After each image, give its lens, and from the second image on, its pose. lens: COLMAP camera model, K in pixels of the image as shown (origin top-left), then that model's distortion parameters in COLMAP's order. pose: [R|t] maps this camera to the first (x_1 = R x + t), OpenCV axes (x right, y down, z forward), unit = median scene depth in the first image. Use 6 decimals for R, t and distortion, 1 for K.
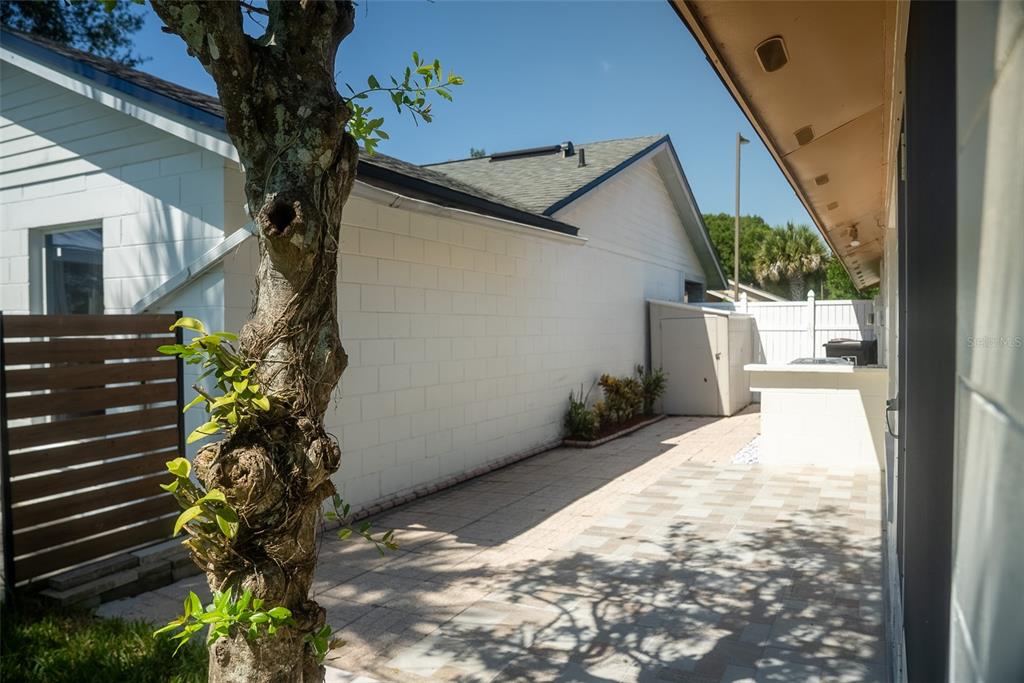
lens RADIAL K [[685.7, 0, 512.0], [0, 685.7, 341.5], [0, 0, 1]] dist [-0.043474, 0.004049]
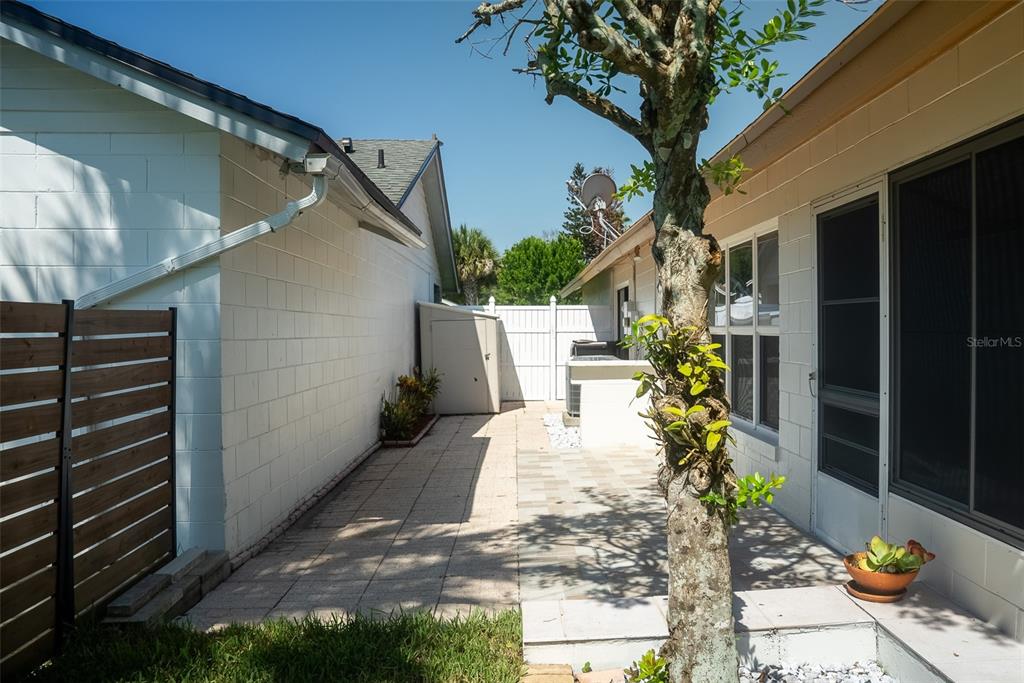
lens RADIAL K [[740.5, 0, 550.0], [0, 740.5, 339.9], [0, 0, 1]] dist [-0.062982, 0.001973]
pose [[0.868953, -0.004483, 0.494875, -0.488826], [0.008946, 0.999938, -0.006650, 0.011171], [-0.494814, 0.010205, 0.868939, -0.116725]]
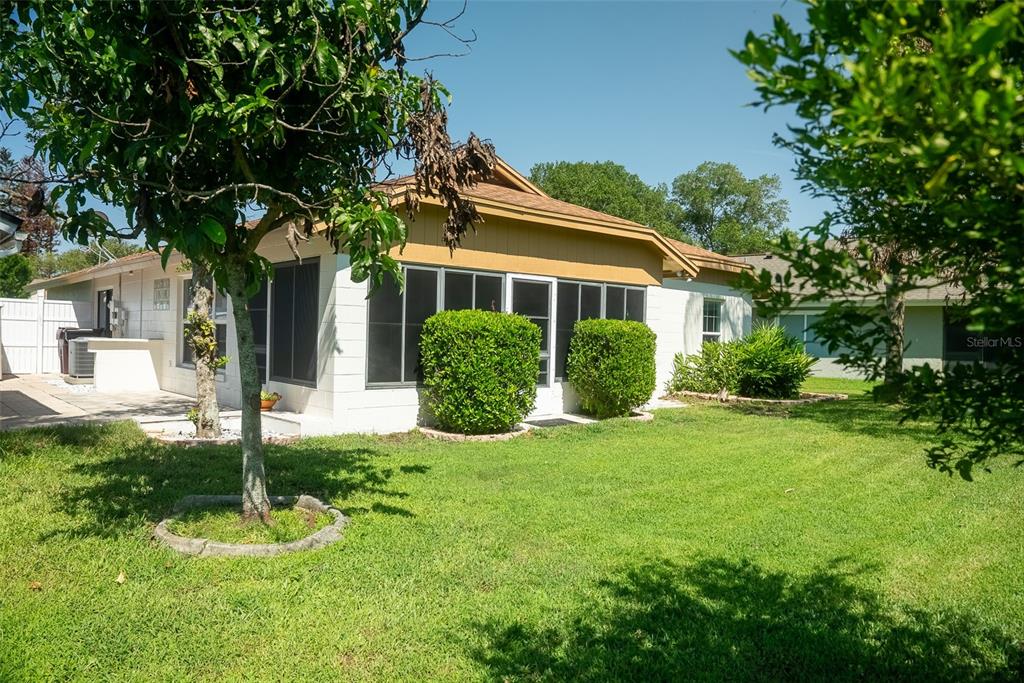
lens RADIAL K [[685.7, 0, 512.0], [0, 685.7, 341.5], [0, 0, 1]] dist [-0.043474, 0.004049]
pose [[0.333266, 0.009695, 0.942783, -1.534100], [-0.010267, 0.999925, -0.006653, 0.070220], [-0.942777, -0.007462, 0.333341, -1.039974]]
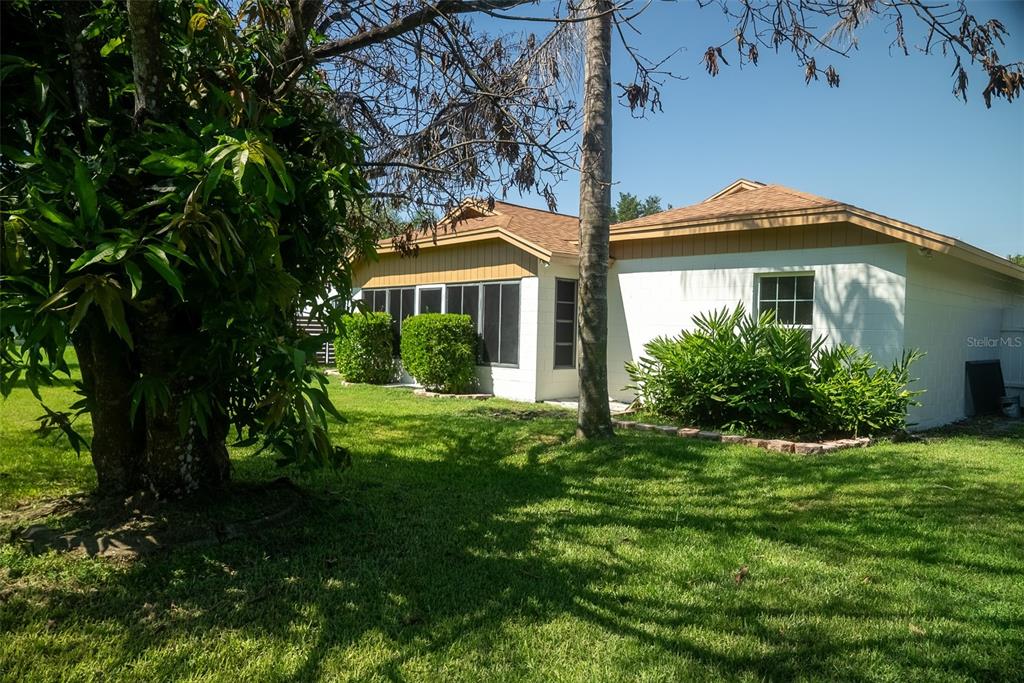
lens RADIAL K [[740.5, 0, 550.0], [0, 740.5, 339.9], [0, 0, 1]] dist [-0.062982, 0.001973]
pose [[0.951332, 0.041953, -0.305300, 2.280509], [-0.046111, 0.998916, -0.006417, 0.085815], [0.304699, 0.020183, 0.952235, -3.458784]]
